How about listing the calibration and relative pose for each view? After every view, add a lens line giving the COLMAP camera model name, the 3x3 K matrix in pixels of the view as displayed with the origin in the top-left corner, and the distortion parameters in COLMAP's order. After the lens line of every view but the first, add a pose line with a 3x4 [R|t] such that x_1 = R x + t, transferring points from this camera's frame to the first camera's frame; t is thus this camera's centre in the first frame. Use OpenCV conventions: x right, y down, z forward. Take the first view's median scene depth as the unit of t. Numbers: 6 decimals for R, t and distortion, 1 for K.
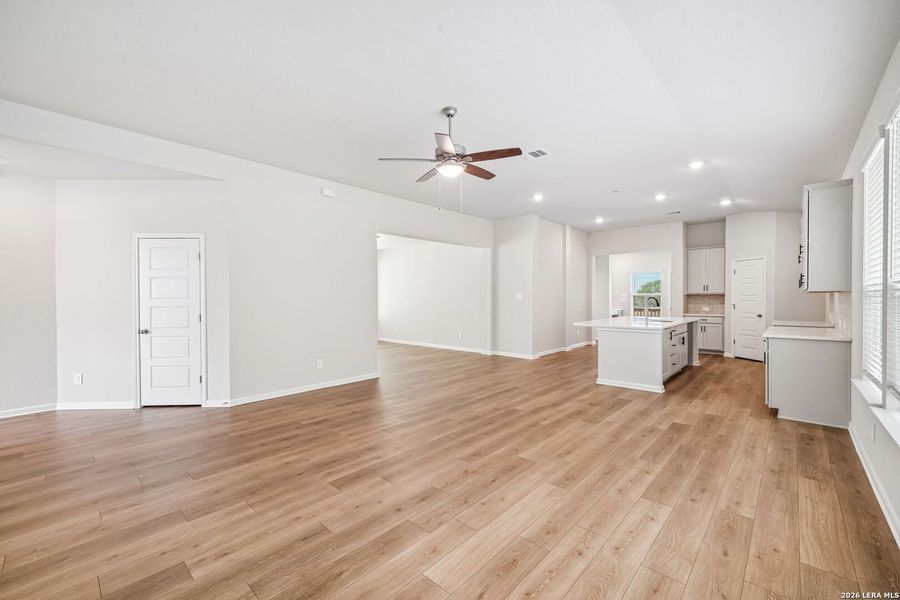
lens RADIAL K [[374.3, 0, 446.1], [0, 374.3, 301.7], [0, 0, 1]] dist [0.005745, 0.002676]
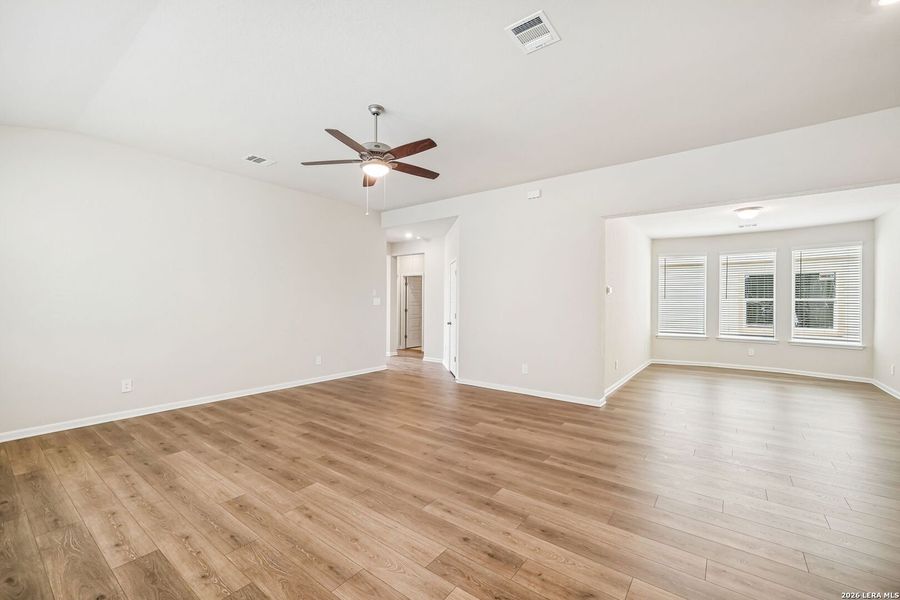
lens RADIAL K [[374.3, 0, 449.4], [0, 374.3, 295.9], [0, 0, 1]] dist [0.005745, 0.002676]
pose [[0.093839, -0.013768, -0.995492, 0.936618], [-0.017508, 0.999727, -0.015476, -0.014582], [0.995433, 0.018881, 0.093573, 1.034255]]
